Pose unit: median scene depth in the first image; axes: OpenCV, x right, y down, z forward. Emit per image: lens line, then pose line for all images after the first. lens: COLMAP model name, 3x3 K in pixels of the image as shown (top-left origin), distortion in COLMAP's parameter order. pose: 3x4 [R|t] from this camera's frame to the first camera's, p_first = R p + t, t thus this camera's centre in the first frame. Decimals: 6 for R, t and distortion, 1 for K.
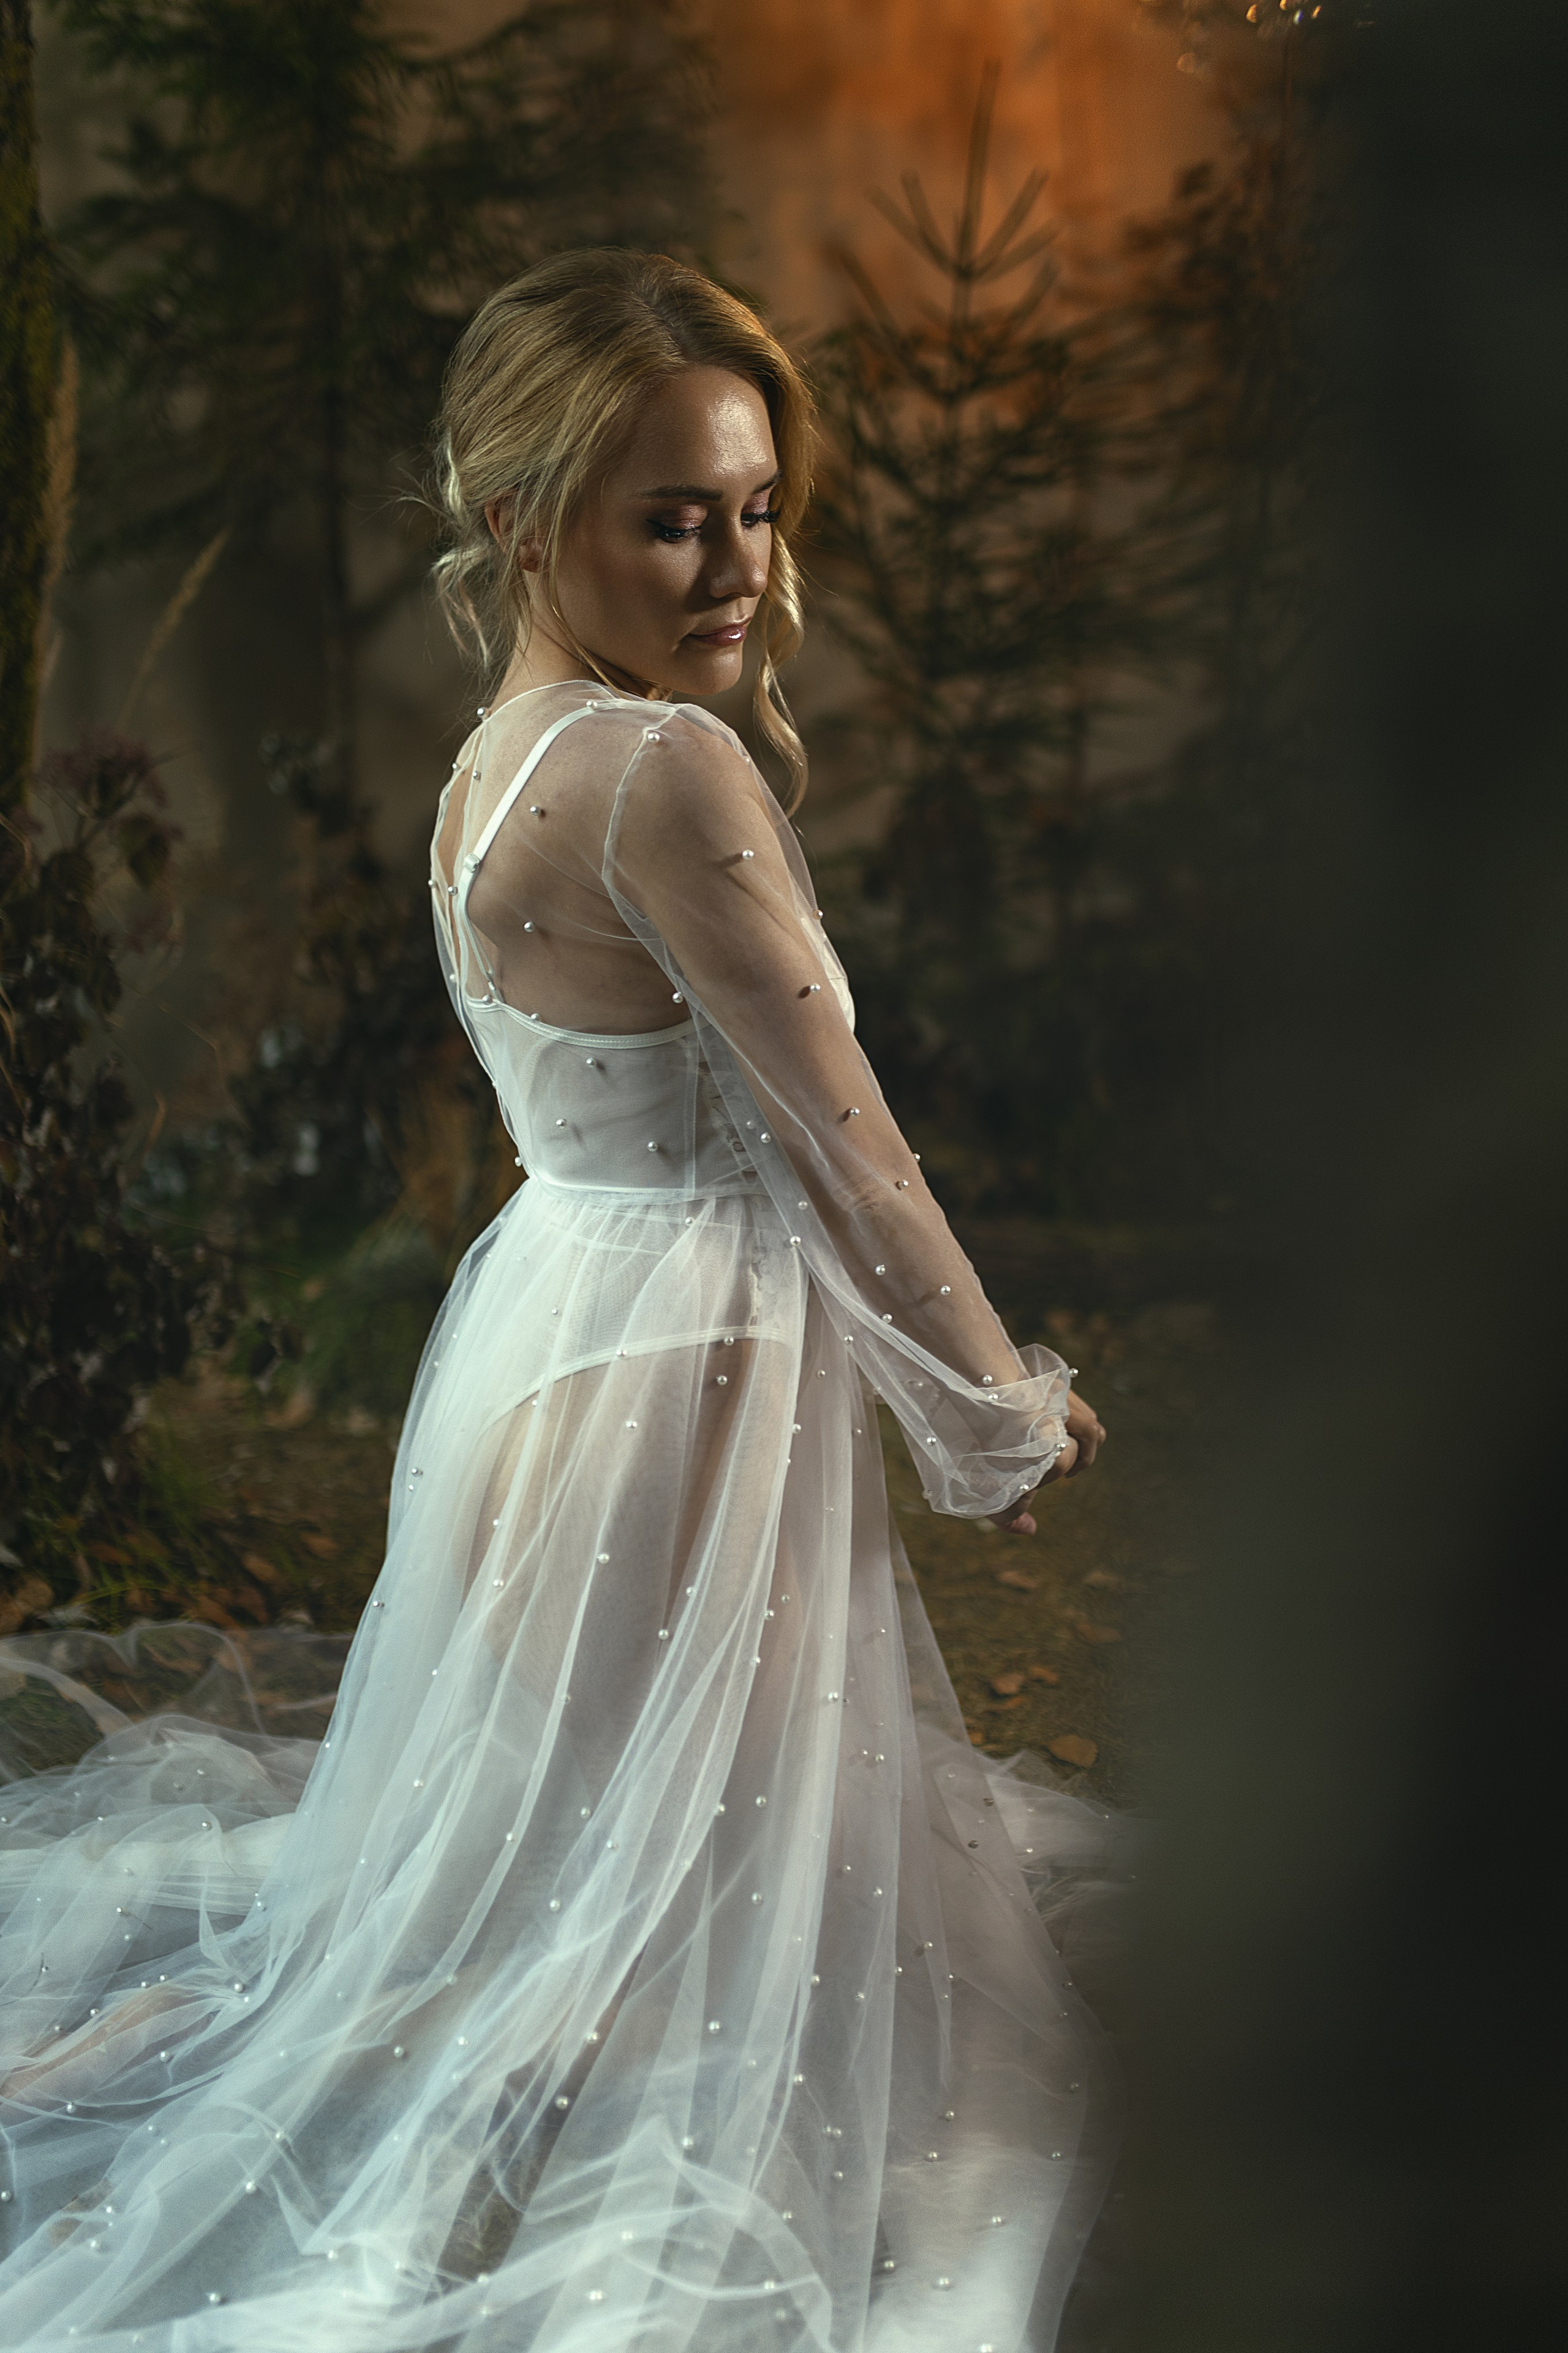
lens RADIAL K [[2307.3, 0, 784.0], [0, 2307.3, 1176.5], [0, 0, 1]] dist [0.002078, -0.007373]
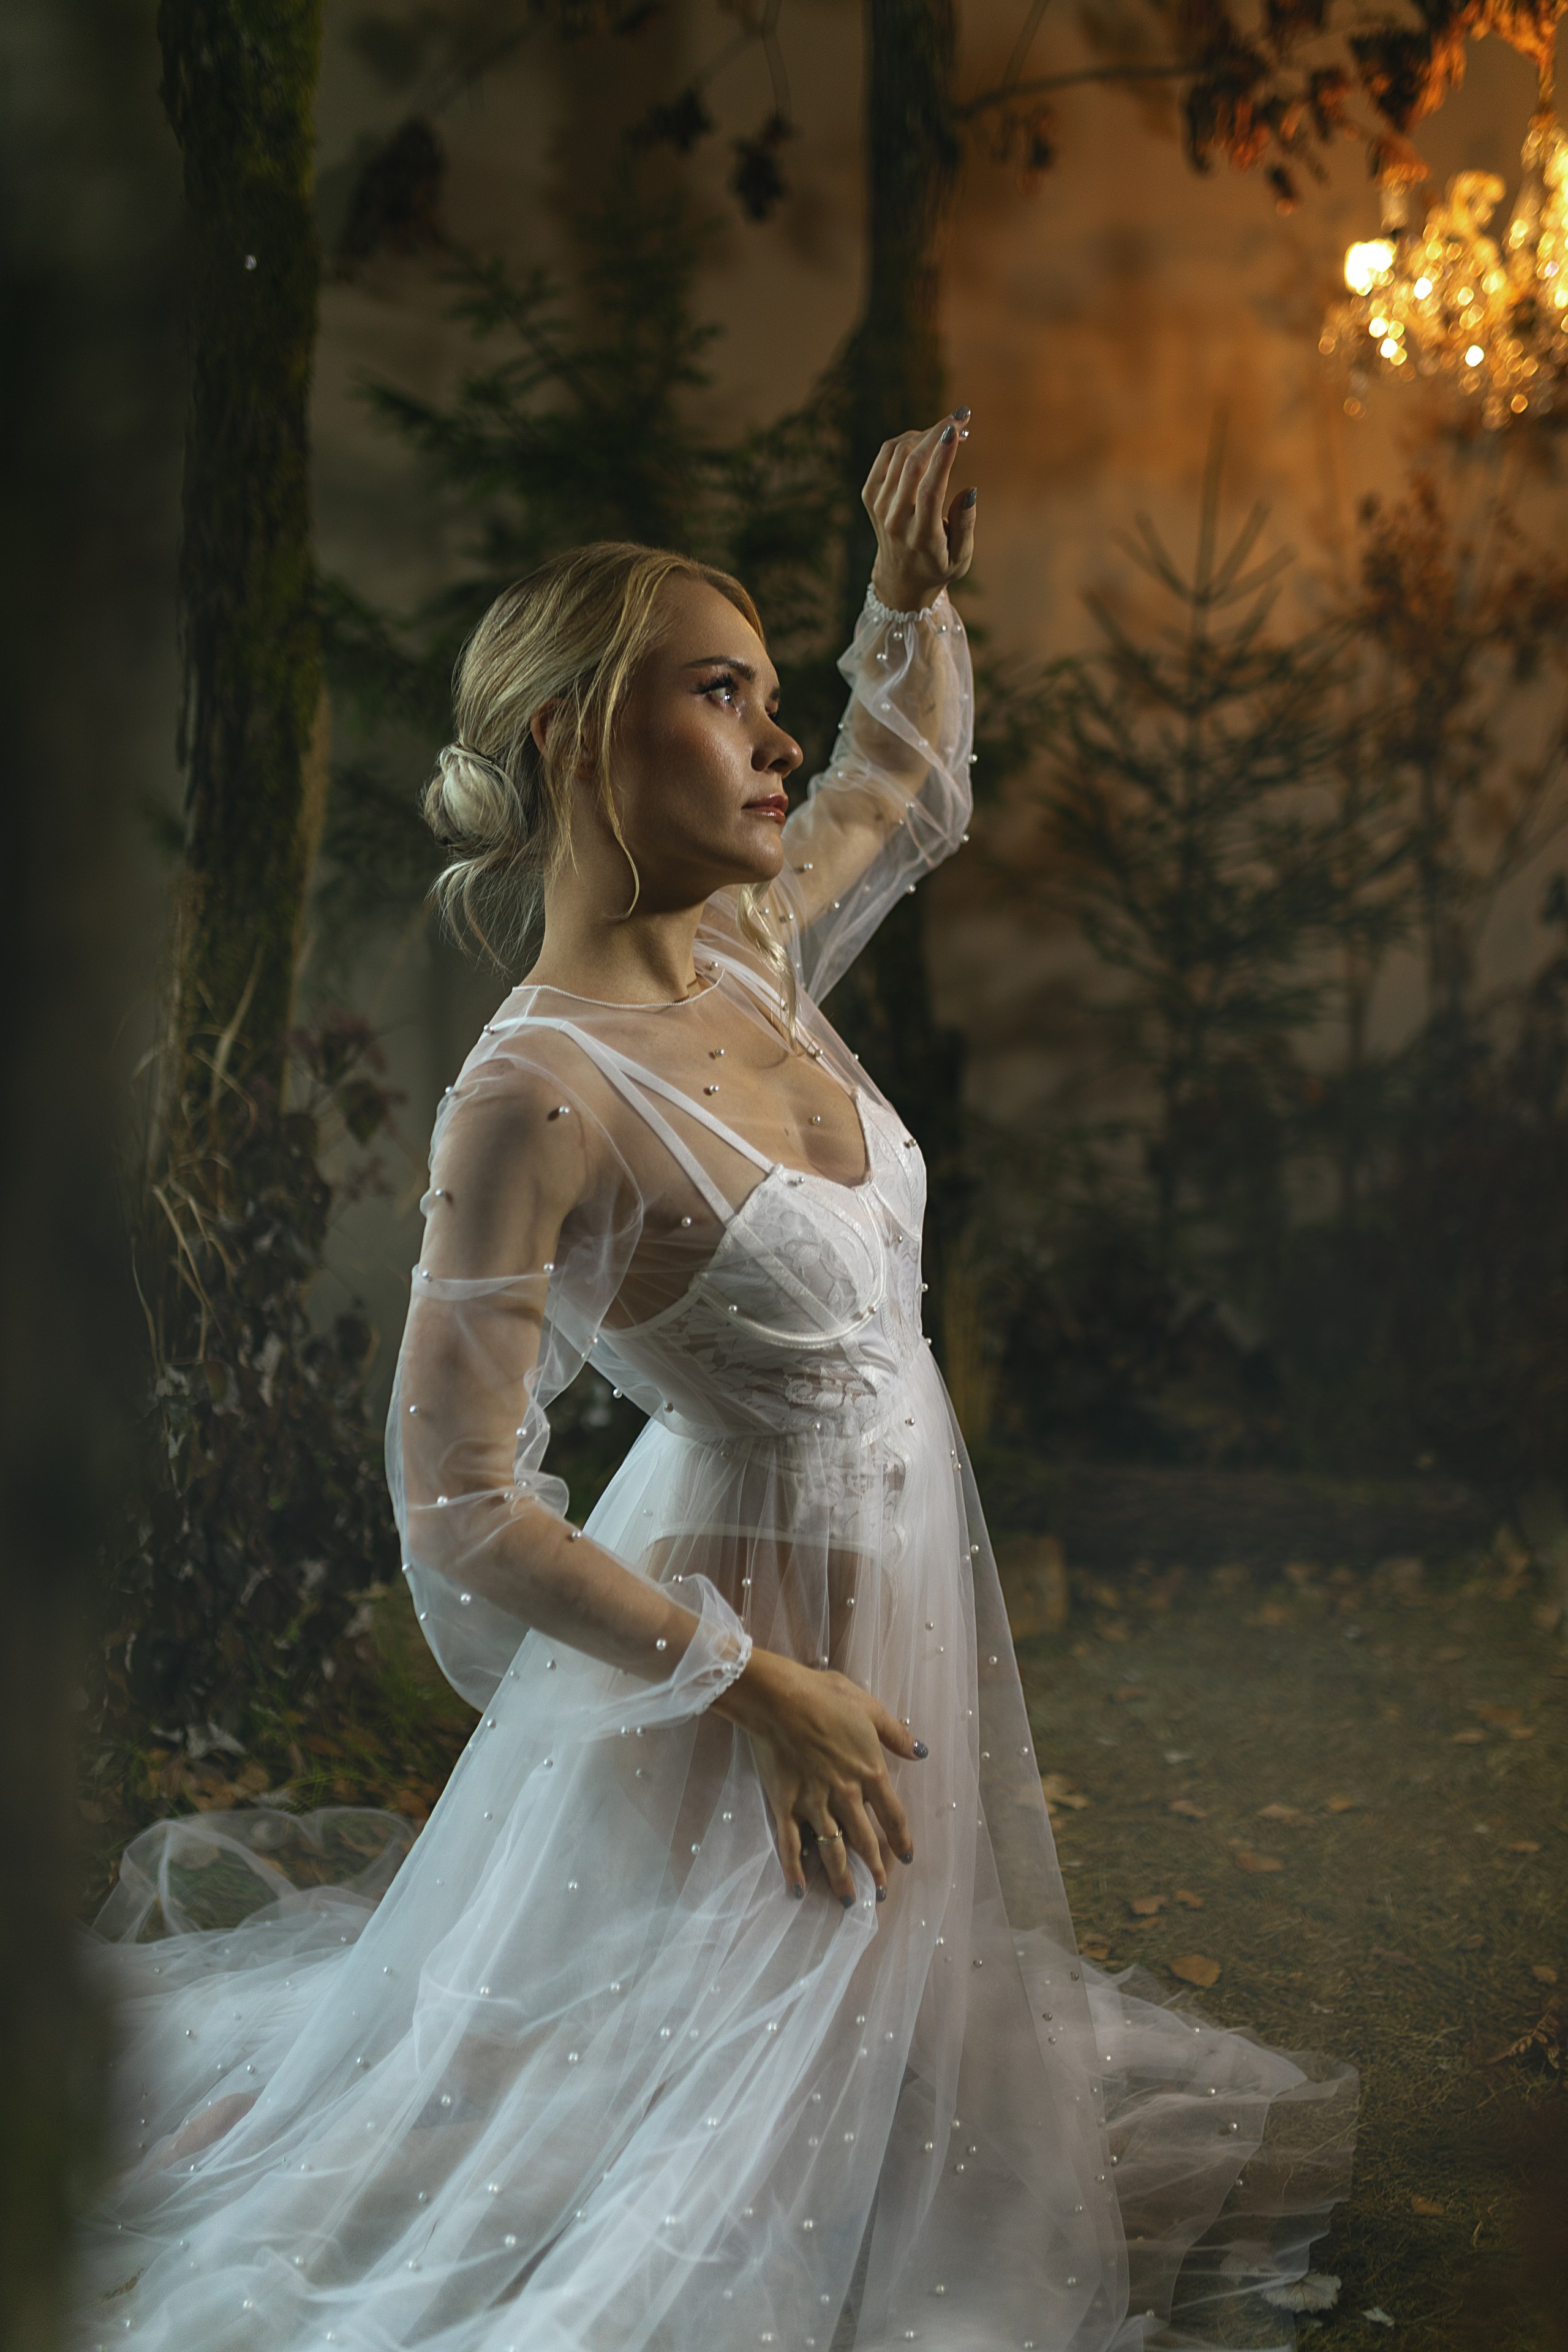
lens RADIAL K [[2166.4, 0, 784.0], [0, 2166.4, 1176.0], [0, 0, 1]] dist [-0.016045, 0.000547]
pose [[0.983365, -0.014664, -0.181049, 0.114723], [-0.009311, 0.991356, -0.130867, 0.027094], [0.181403, 0.130376, 0.974728, 0.000507]]
